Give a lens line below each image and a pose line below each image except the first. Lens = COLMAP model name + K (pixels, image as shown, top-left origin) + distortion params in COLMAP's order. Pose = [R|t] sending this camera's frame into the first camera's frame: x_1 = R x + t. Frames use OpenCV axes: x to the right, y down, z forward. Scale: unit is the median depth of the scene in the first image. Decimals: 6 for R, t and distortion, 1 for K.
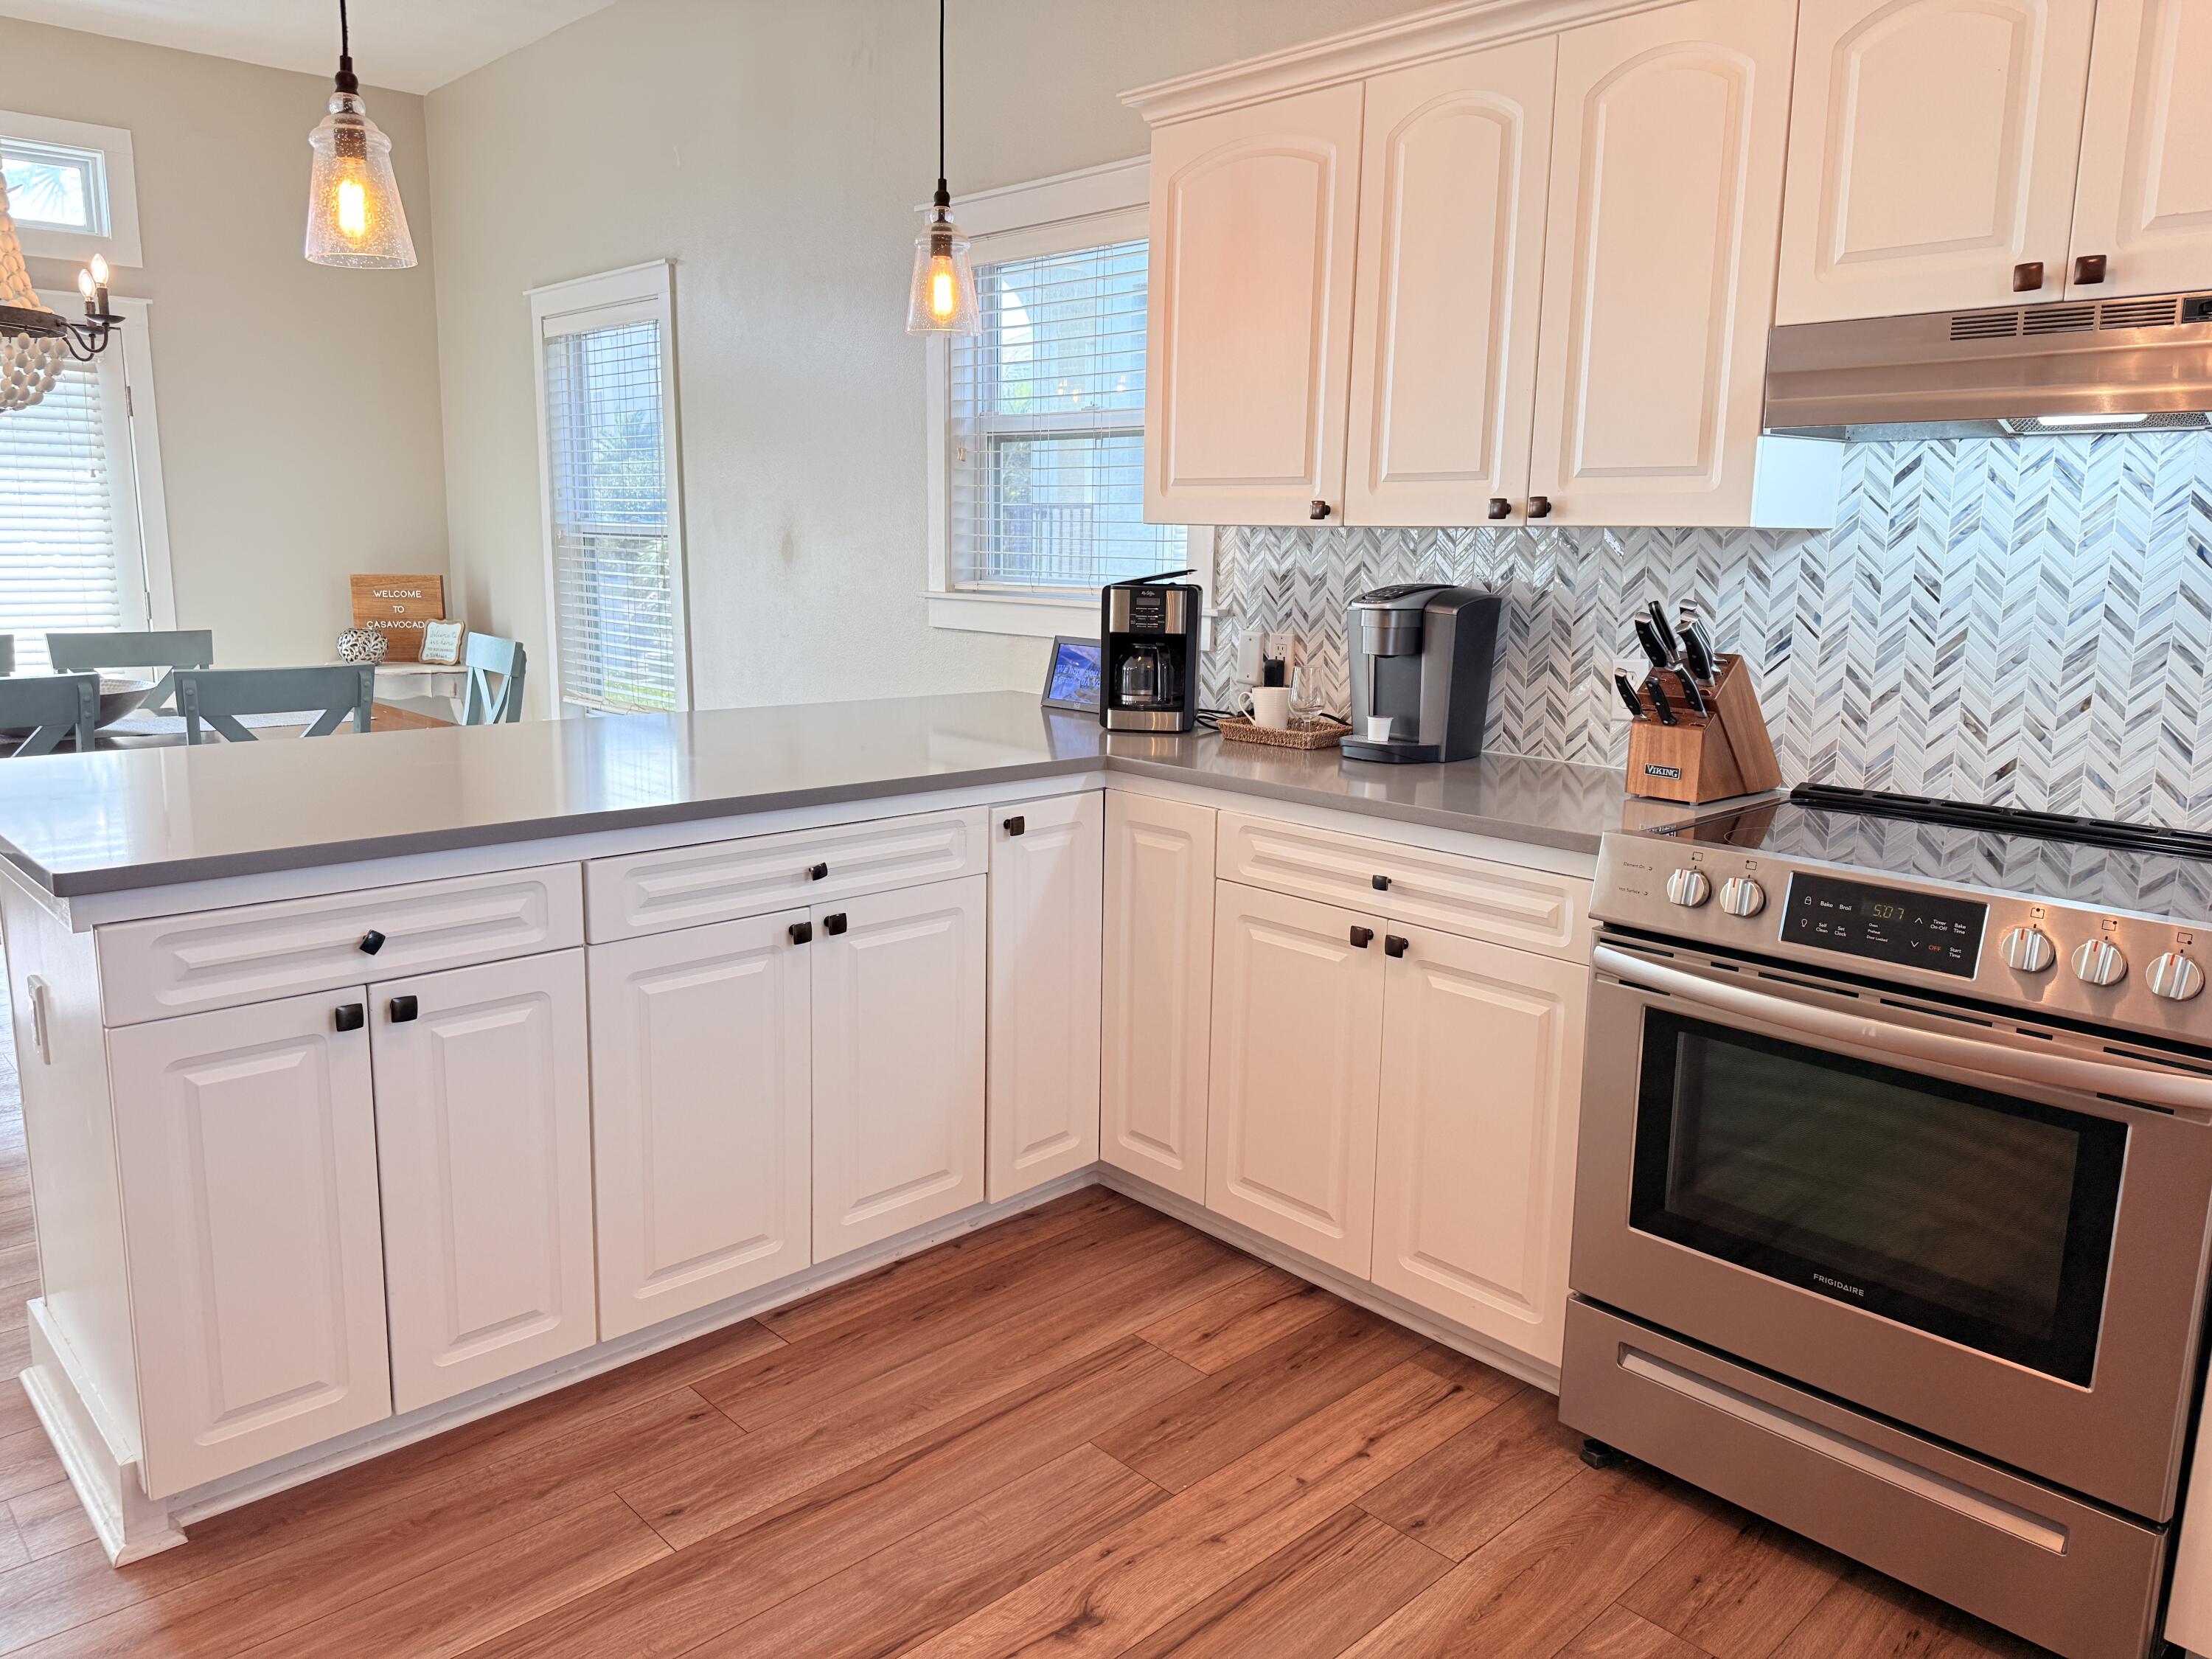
lens RADIAL K [[1530.3, 0, 1129.7], [0, 1530.3, 839.8], [0, 0, 1]] dist [0.085027, -0.141124]
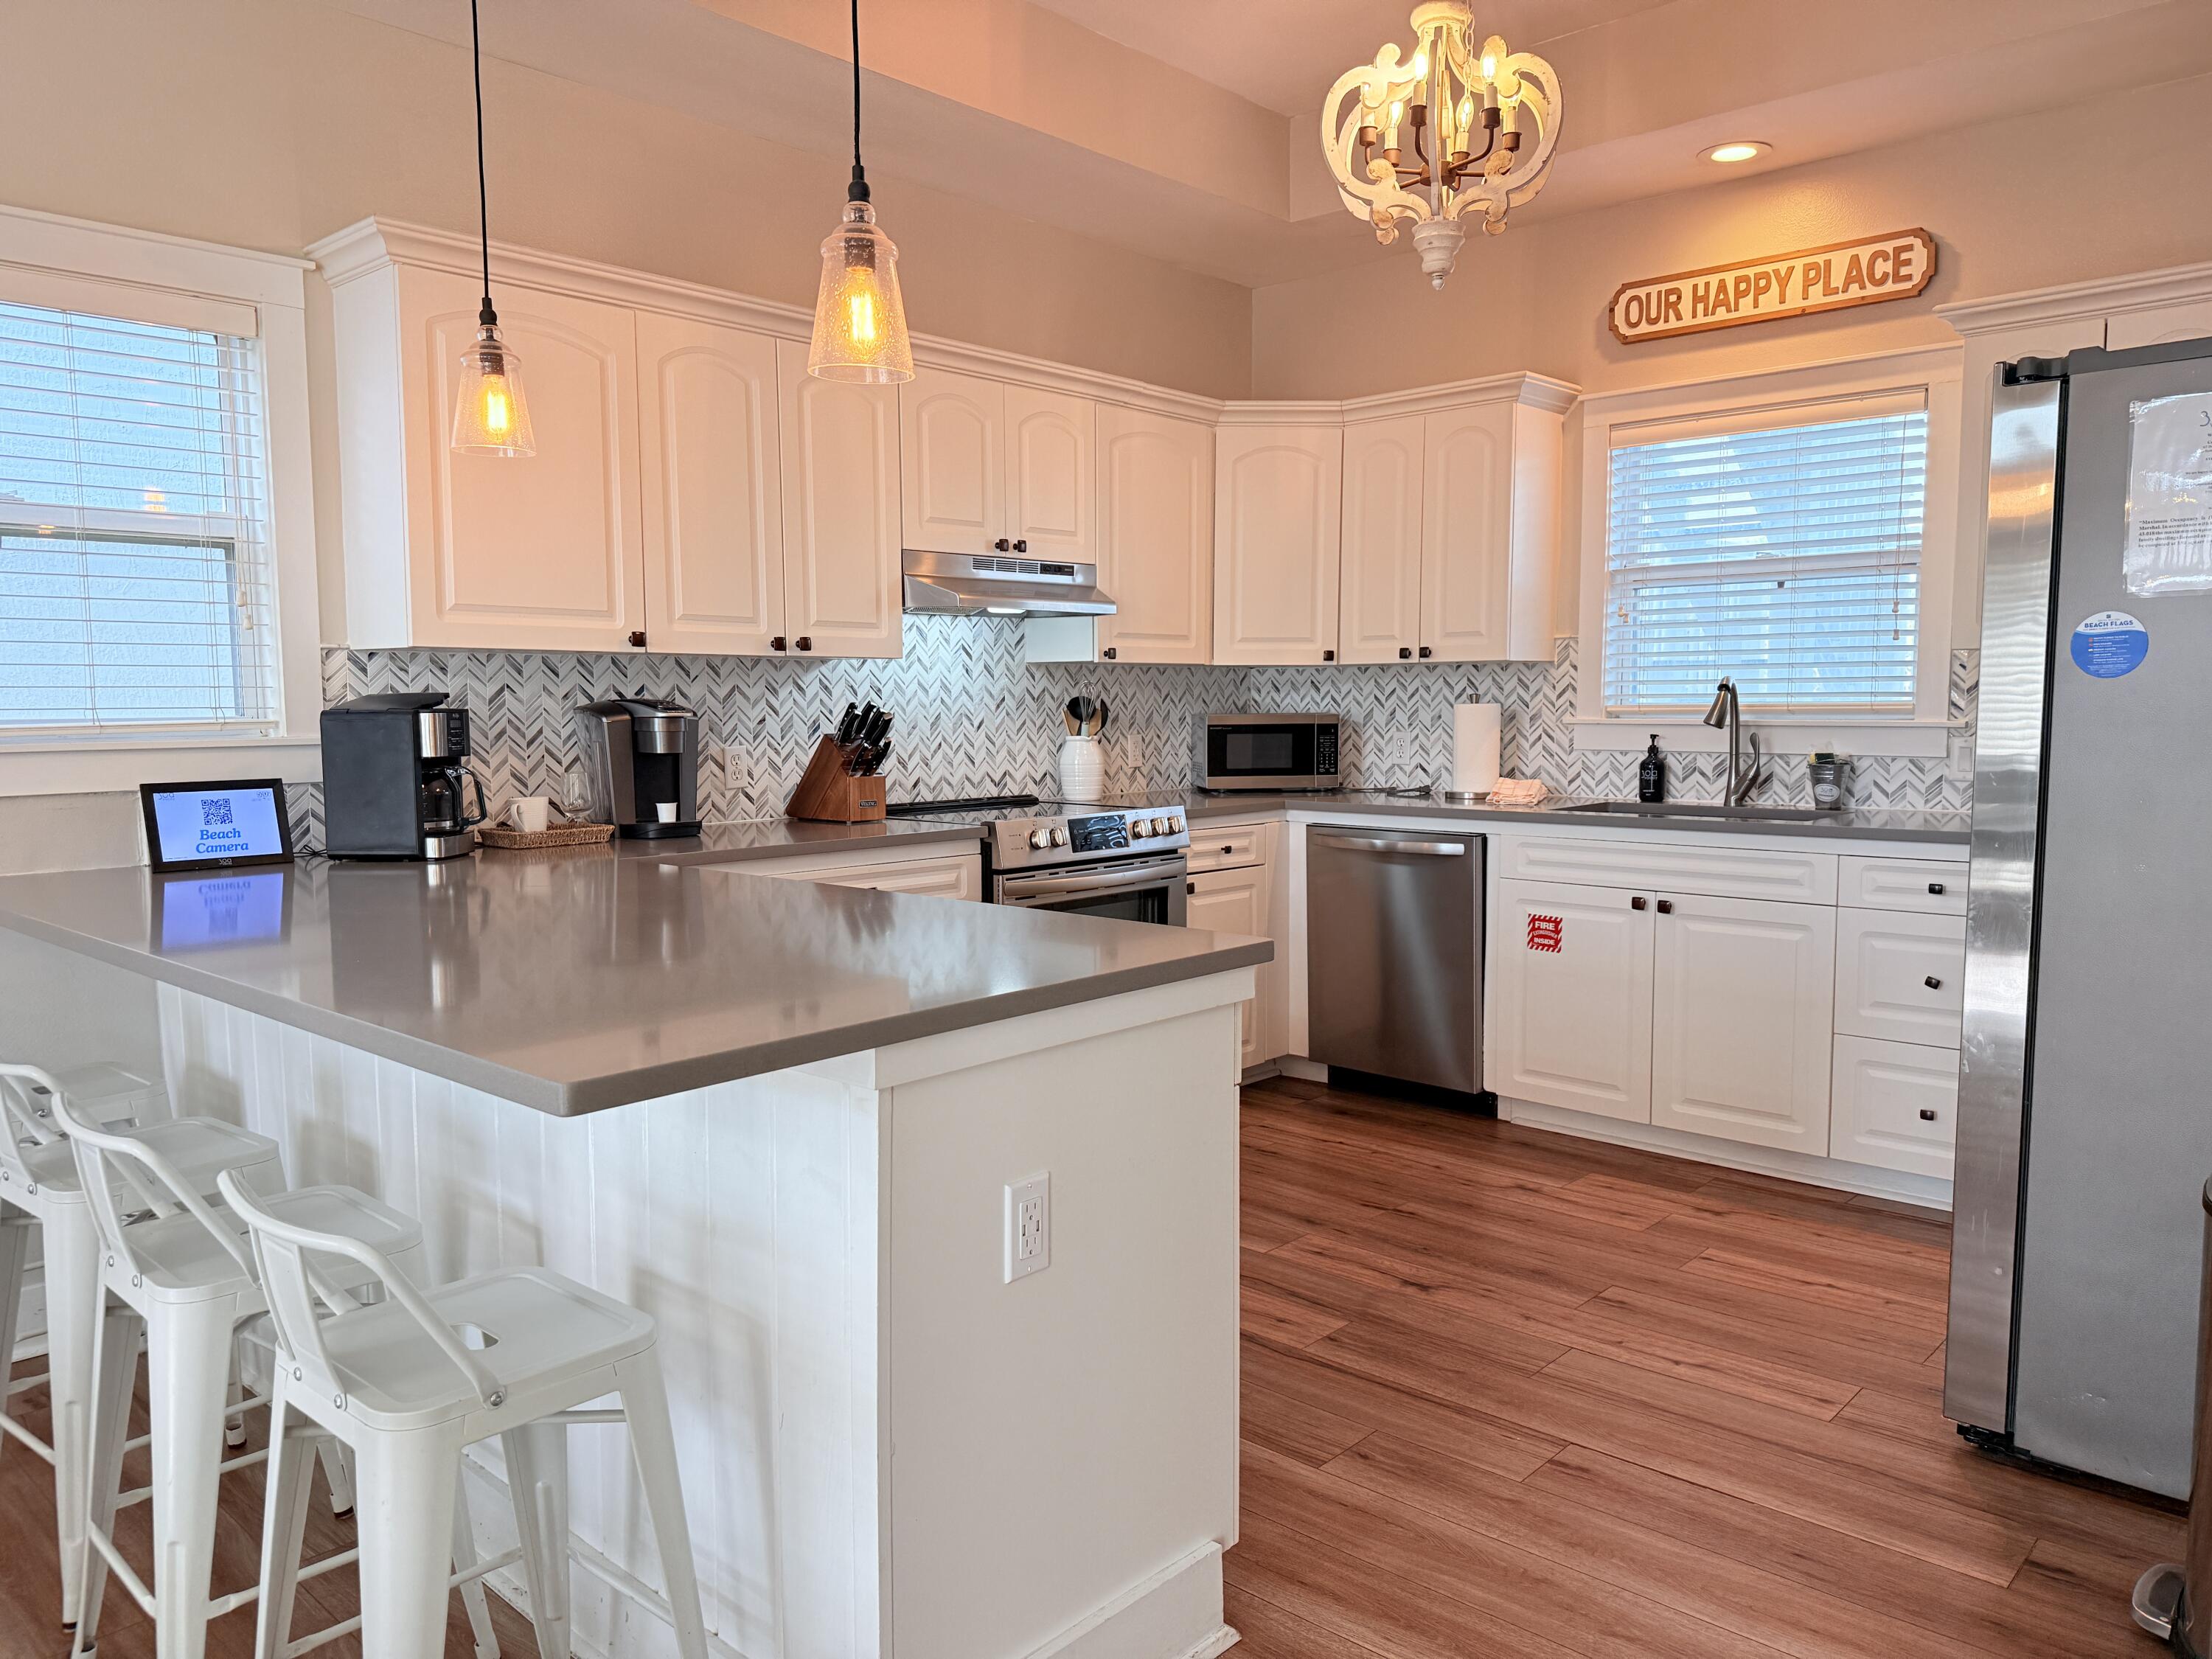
lens RADIAL K [[1578.4, 0, 1106.6], [0, 1578.4, 835.4], [0, 0, 1]] dist [0.123804, -0.209833]
pose [[-0.084827, -0.102900, 0.991068, -1.401258], [0.198098, 0.973055, 0.117985, -0.165795], [-0.976505, 0.206337, -0.062157, 0.890587]]
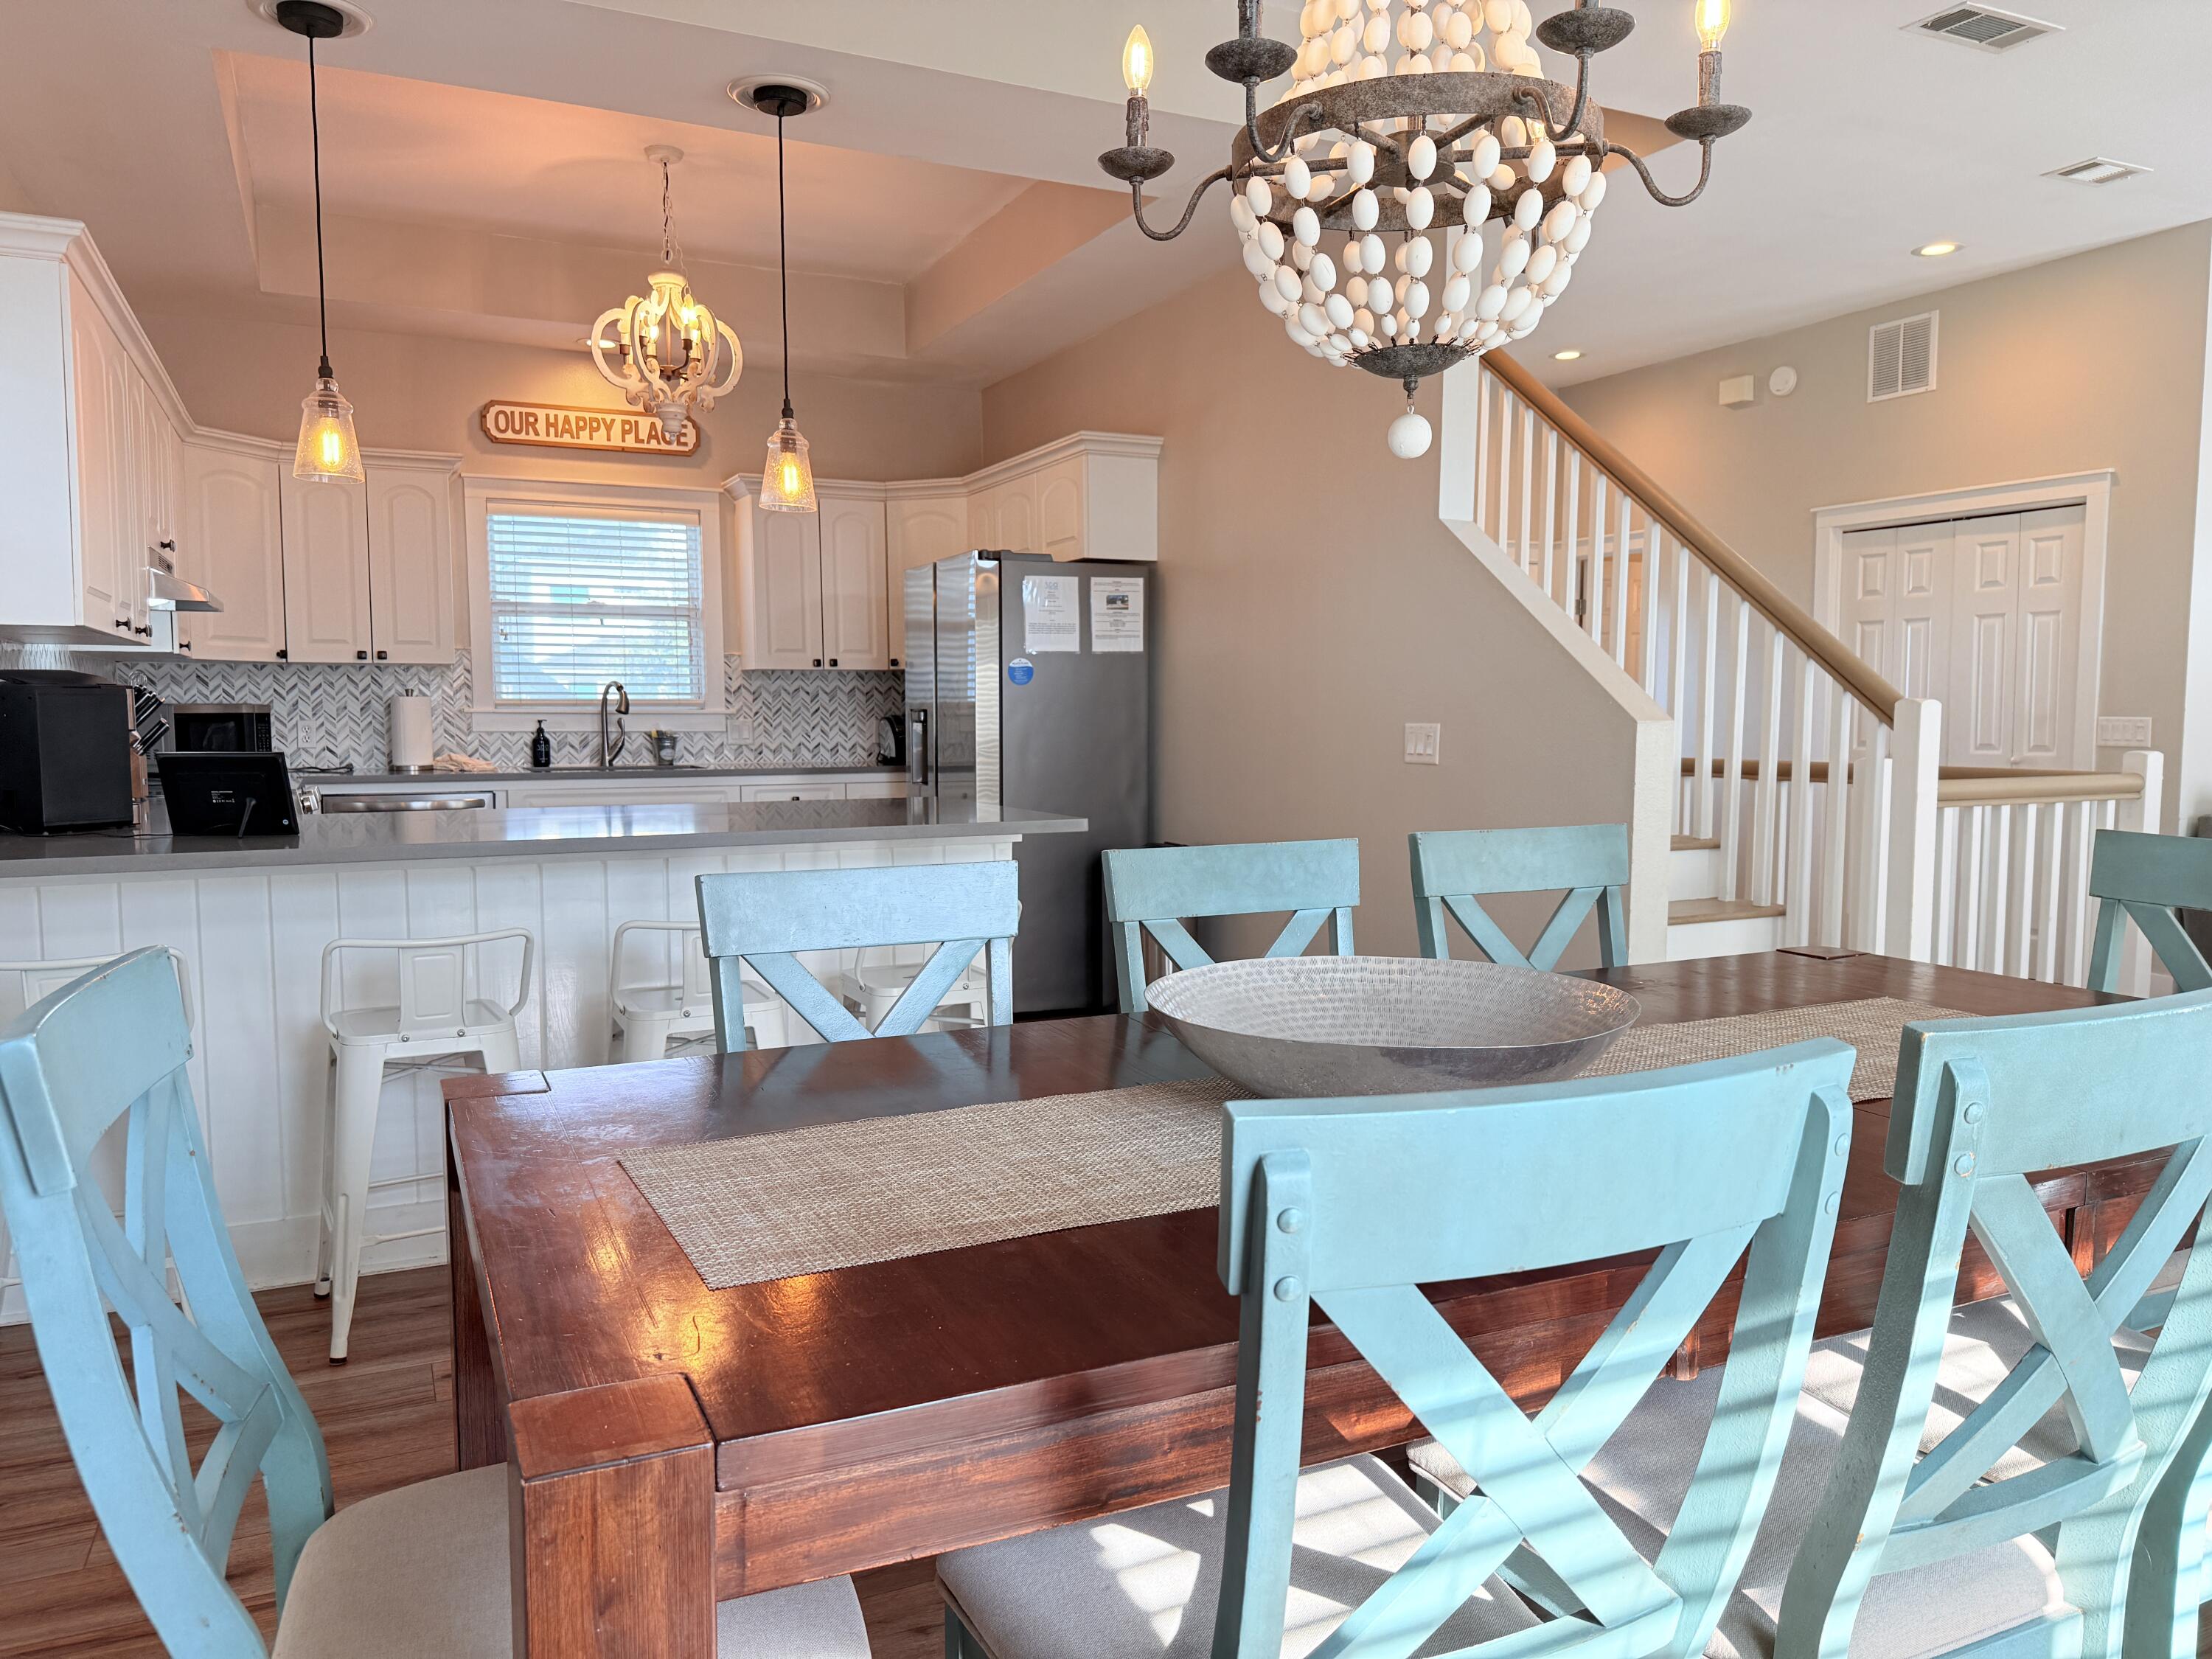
lens RADIAL K [[1568.7, 0, 1151.7], [0, 1568.7, 859.7], [0, 0, 1]] dist [0.055387, -0.086269]
pose [[-0.962585, -0.044047, 0.267374, -1.294400], [0.035998, 0.957171, 0.287278, -0.452759], [-0.268577, 0.286154, -0.919773, 2.460076]]
